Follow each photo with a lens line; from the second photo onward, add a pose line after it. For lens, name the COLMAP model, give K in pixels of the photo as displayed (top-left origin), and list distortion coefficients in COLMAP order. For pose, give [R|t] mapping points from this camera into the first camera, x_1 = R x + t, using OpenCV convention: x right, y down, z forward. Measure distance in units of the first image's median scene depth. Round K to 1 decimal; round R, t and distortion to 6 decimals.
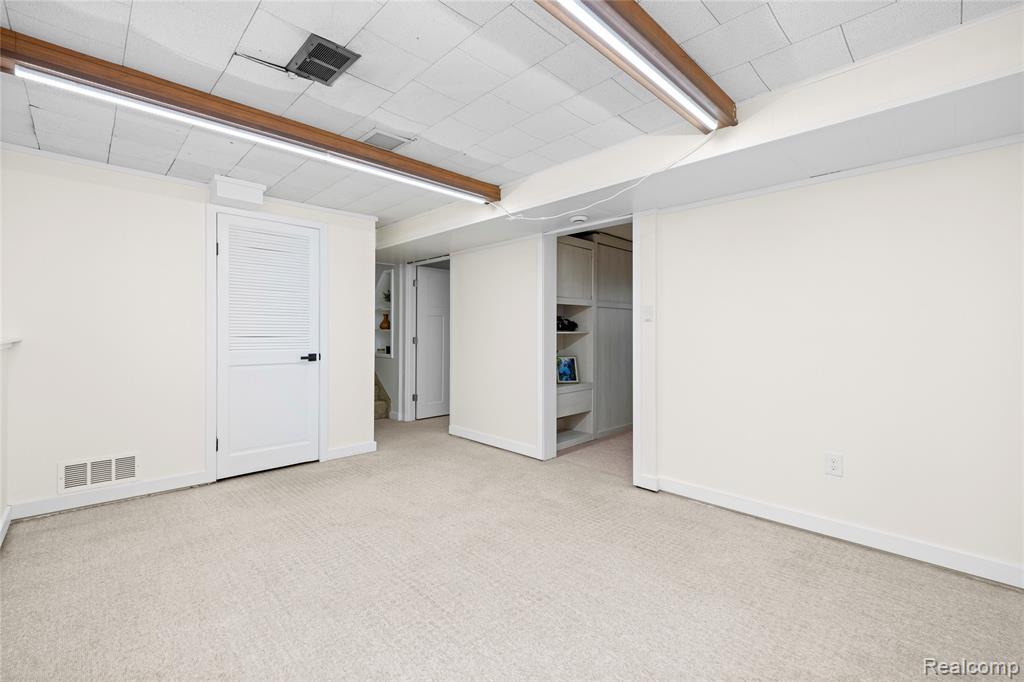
lens RADIAL K [[440.7, 0, 512.0], [0, 440.7, 341.0], [0, 0, 1]] dist [-0.000179, -0.000037]
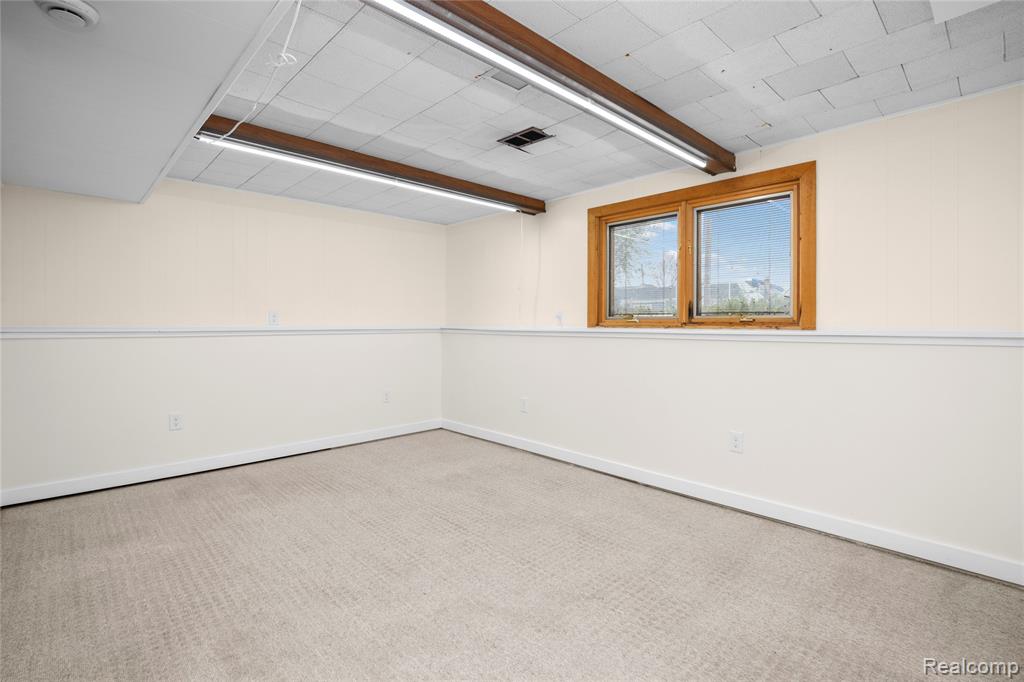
lens RADIAL K [[483.5, 0, 512.0], [0, 483.5, 341.0], [0, 0, 1]] dist [-0.000278, -0.000047]
pose [[-0.999921, -0.007474, 0.010092, -0.303232], [-0.007073, 0.999206, 0.039216, -0.023431], [-0.010377, 0.039141, -0.999180, 1.924932]]
